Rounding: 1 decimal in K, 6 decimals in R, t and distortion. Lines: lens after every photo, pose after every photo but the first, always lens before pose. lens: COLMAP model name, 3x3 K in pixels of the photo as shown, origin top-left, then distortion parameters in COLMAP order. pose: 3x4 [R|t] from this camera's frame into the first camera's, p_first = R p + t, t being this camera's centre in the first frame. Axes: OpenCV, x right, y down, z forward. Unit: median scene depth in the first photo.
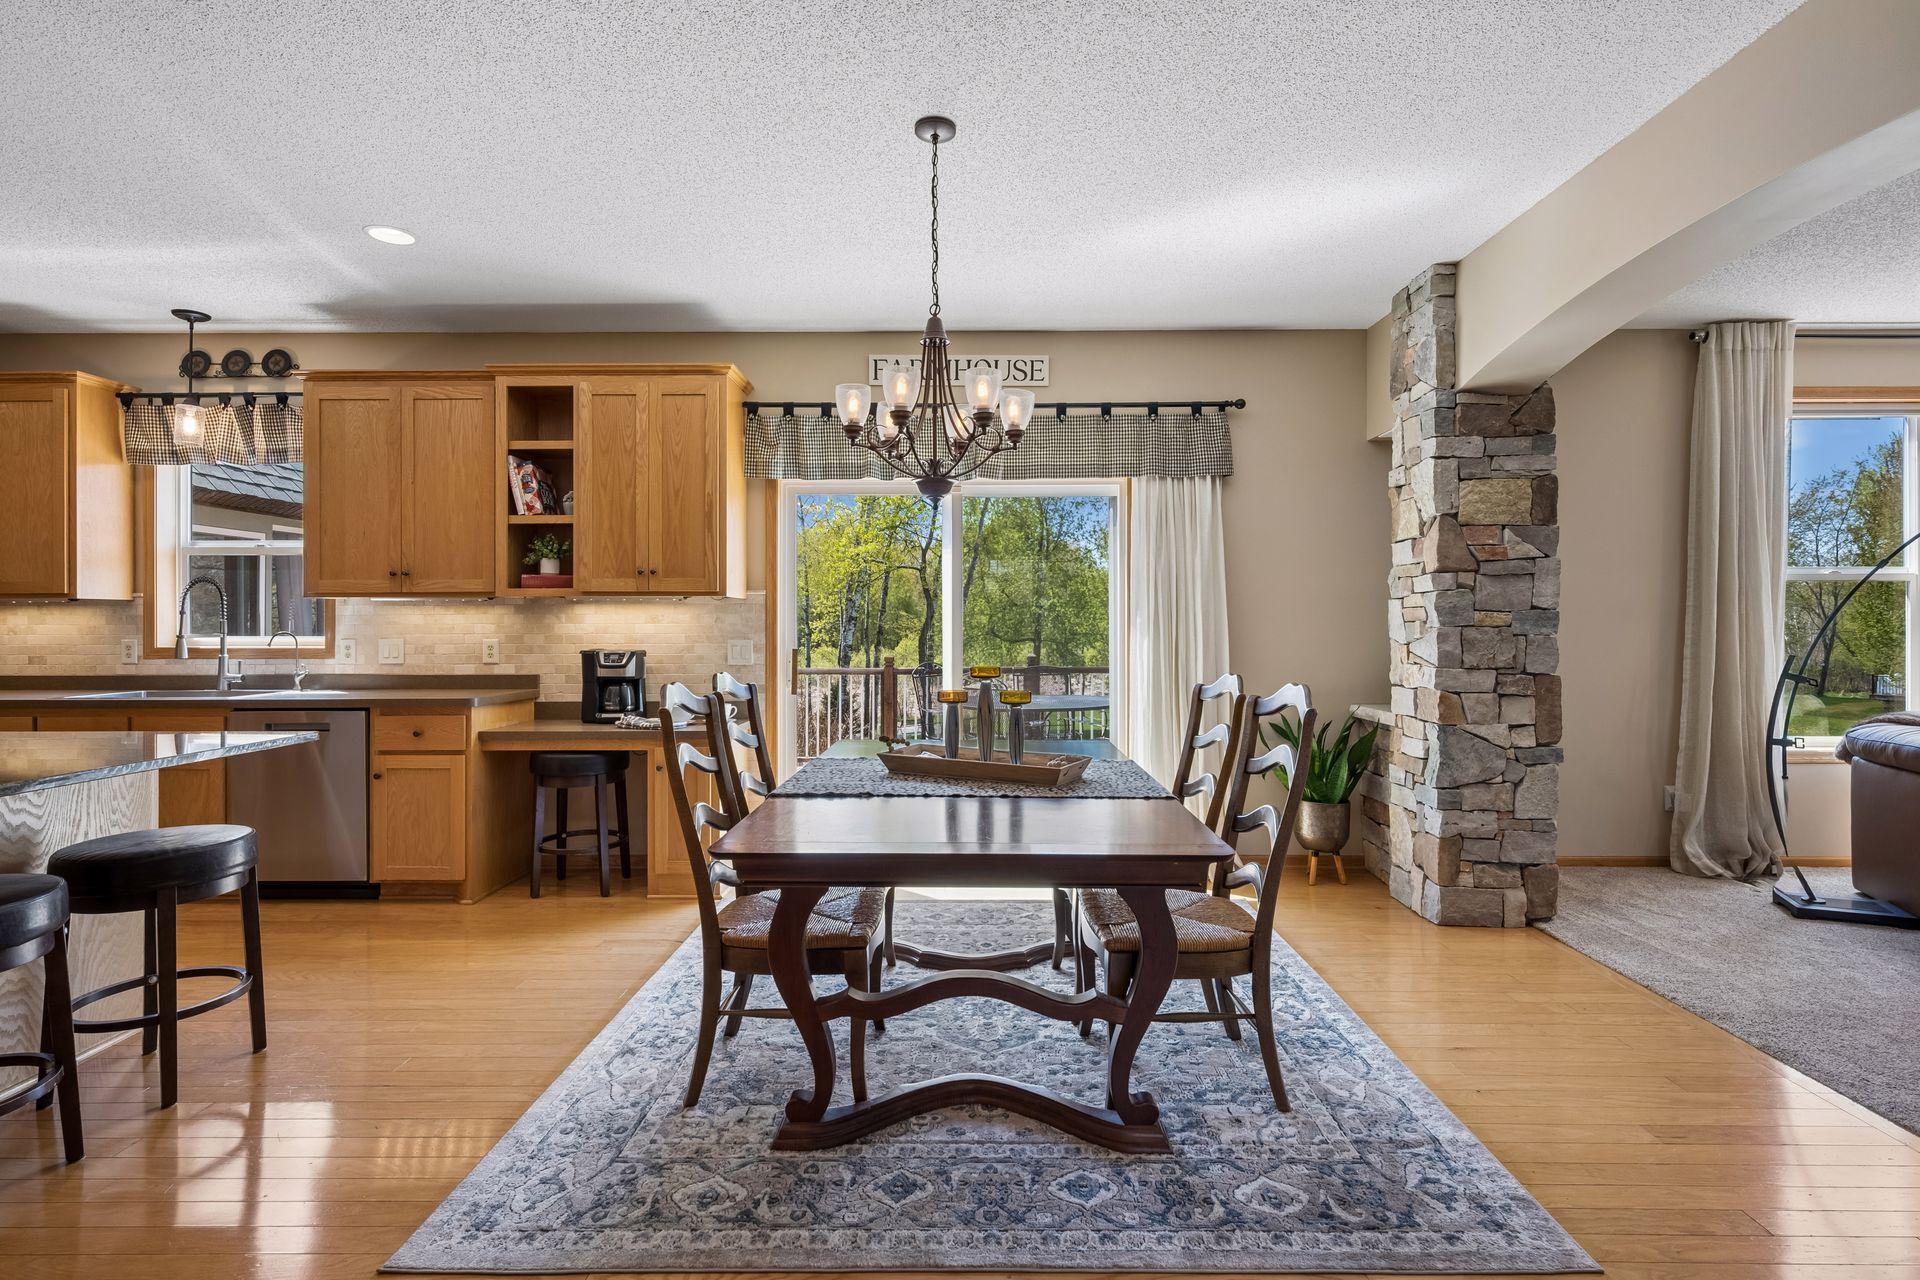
lens RADIAL K [[934.0, 0, 961.7], [0, 934.0, 628.6], [0, 0, 1]] dist [0.003741, 0.000971]
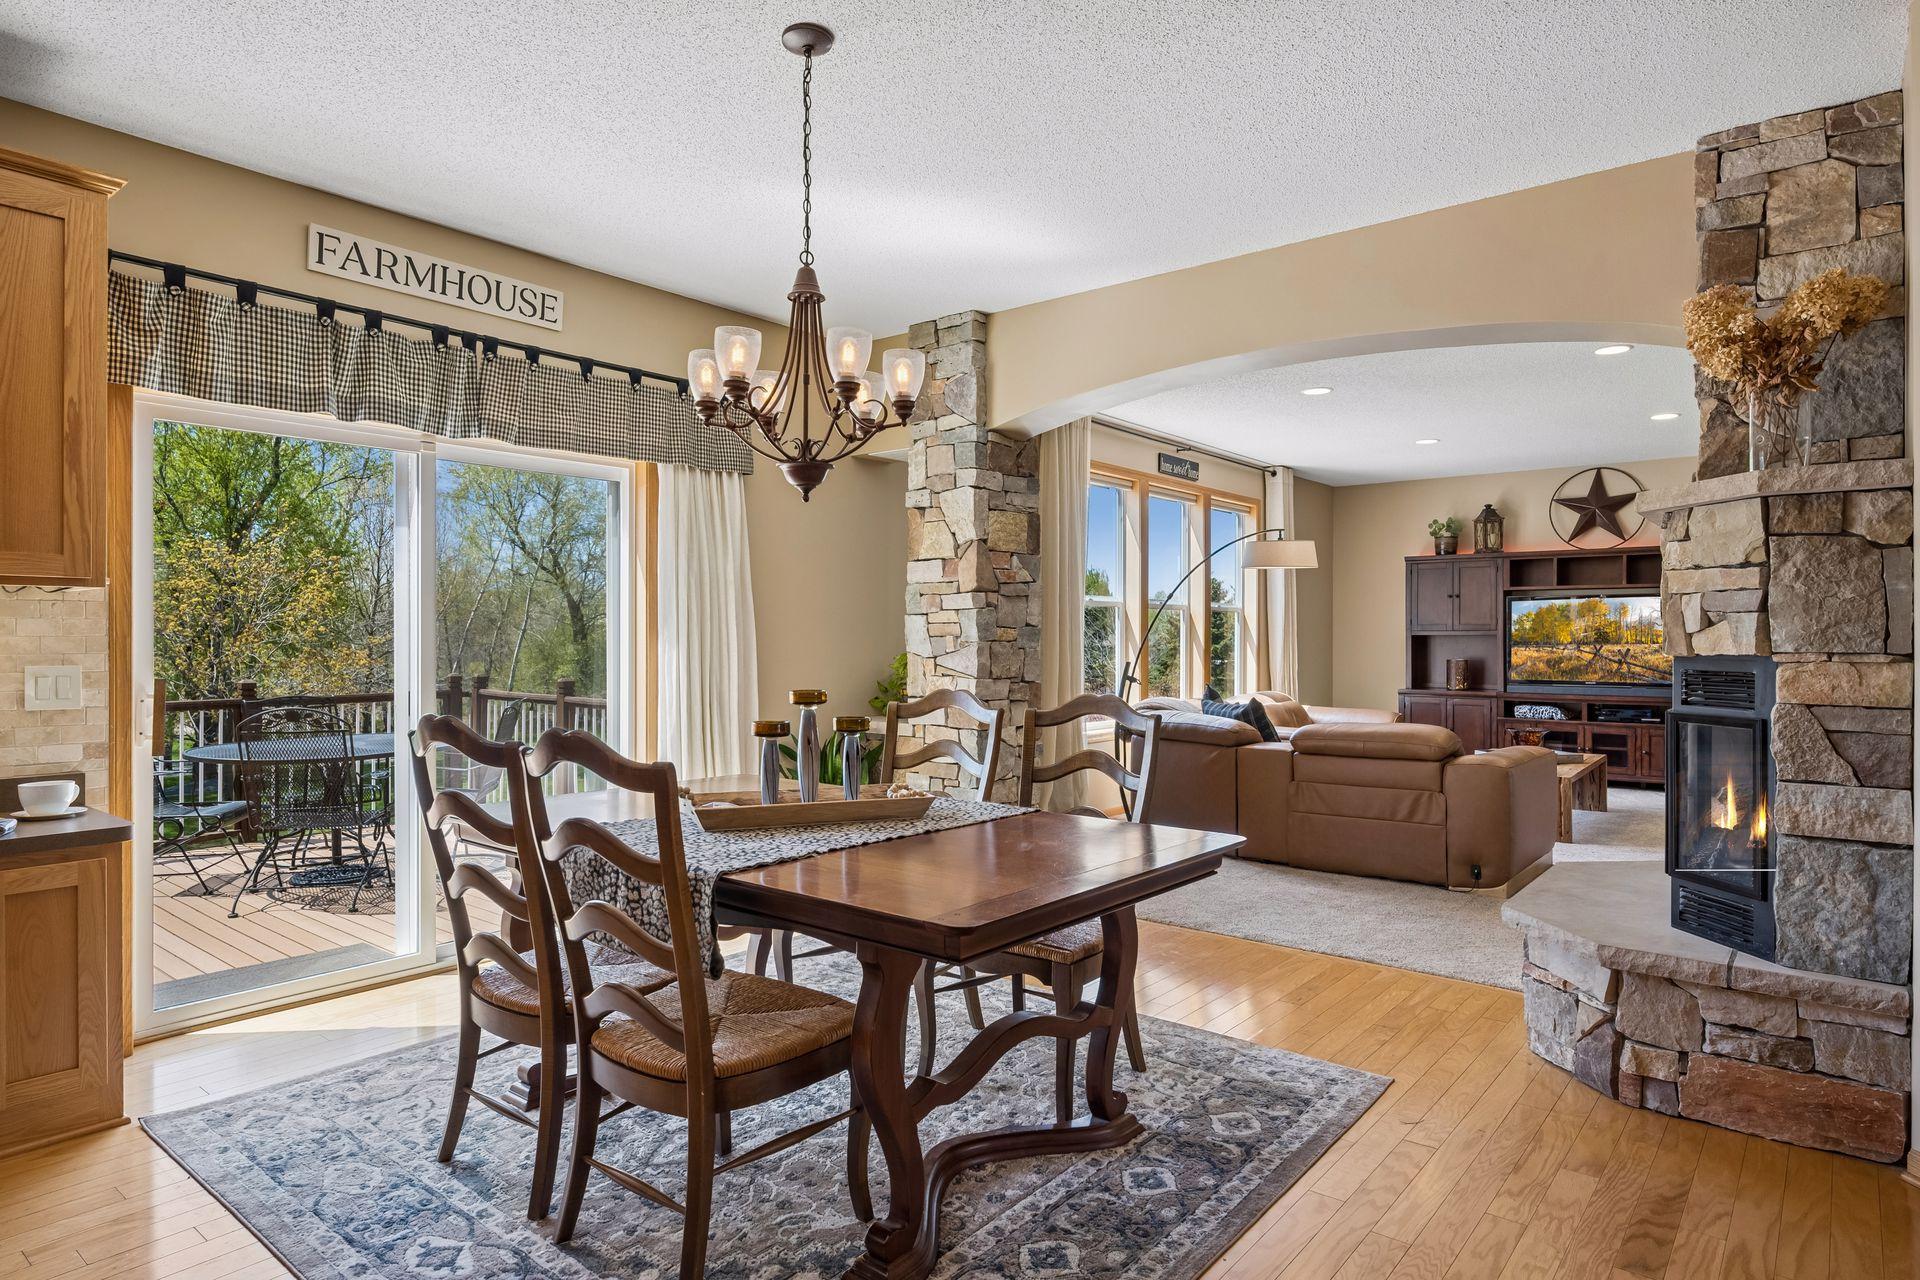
lens RADIAL K [[1091.5, 0, 959.7], [0, 1091.5, 643.7], [0, 0, 1]] dist [0.001801, -0.000585]
pose [[0.627336, -0.002392, 0.778745, -0.501838], [-0.000207, 0.999995, 0.003238, -0.003360], [-0.778749, -0.002193, 0.627332, 0.210550]]
